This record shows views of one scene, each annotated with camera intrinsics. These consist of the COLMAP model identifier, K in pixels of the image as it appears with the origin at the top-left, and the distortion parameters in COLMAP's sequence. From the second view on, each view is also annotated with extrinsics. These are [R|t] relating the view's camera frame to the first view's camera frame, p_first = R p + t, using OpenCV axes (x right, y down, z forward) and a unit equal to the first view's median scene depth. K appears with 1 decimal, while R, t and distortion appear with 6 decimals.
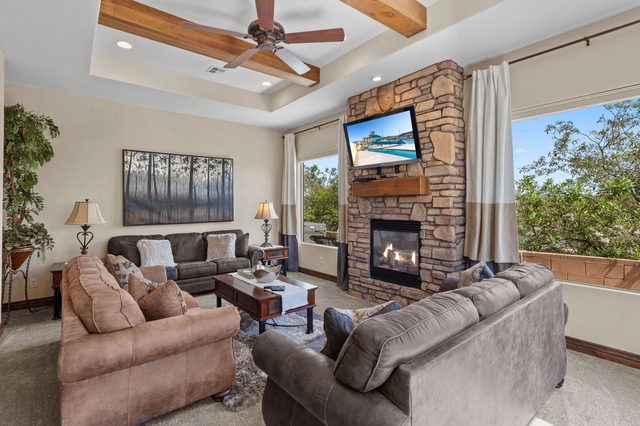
lens RADIAL K [[305.7, 0, 320.6], [0, 305.7, 196.7], [0, 0, 1]] dist [0.000315, 0.000198]
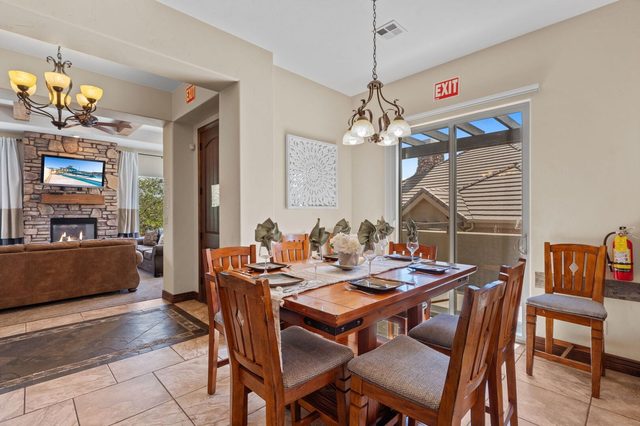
lens RADIAL K [[302.5, 0, 320.0], [0, 302.5, 213.0], [0, 0, 1]] dist [0.001914, 0.000280]
pose [[-0.088612, 0.004035, 0.996058, -1.499749], [-0.025628, 0.999652, -0.006329, 0.021973], [-0.995737, -0.026087, -0.088477, -0.215561]]
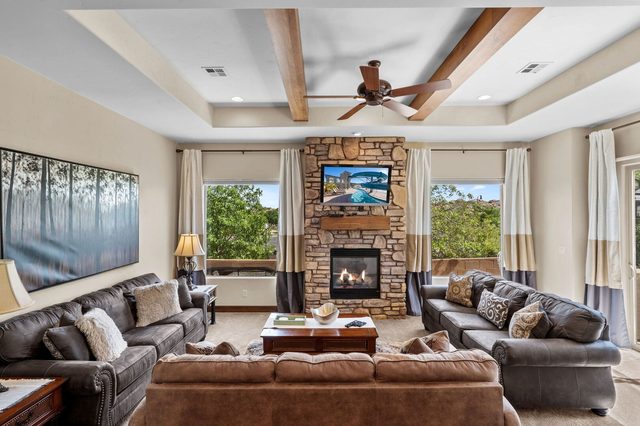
lens RADIAL K [[302.5, 0, 320.0], [0, 302.5, 213.0], [0, 0, 1]] dist [0.001914, 0.000280]
pose [[0.638528, 0.010147, 0.769531, -0.760557], [-0.024923, 0.999661, 0.007498, -0.070049], [-0.769195, -0.023967, 0.638565, 0.306487]]
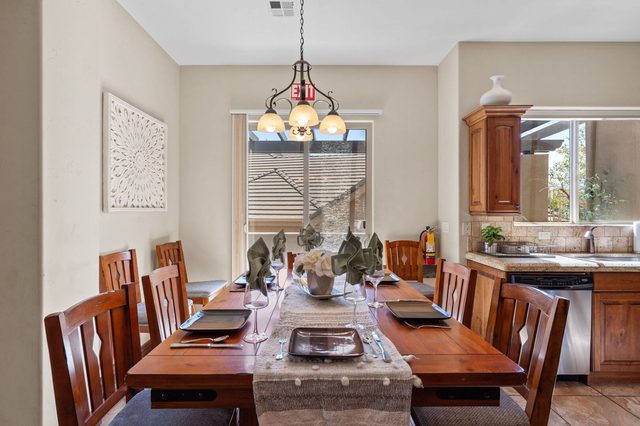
lens RADIAL K [[305.2, 0, 319.1], [0, 305.2, 209.6], [0, 0, 1]] dist [0.000668, 0.000577]
pose [[-0.775709, 0.006124, 0.631061, -1.257443], [-0.014126, 0.999534, -0.027064, 0.010822], [-0.630932, -0.029908, -0.775261, -0.012828]]
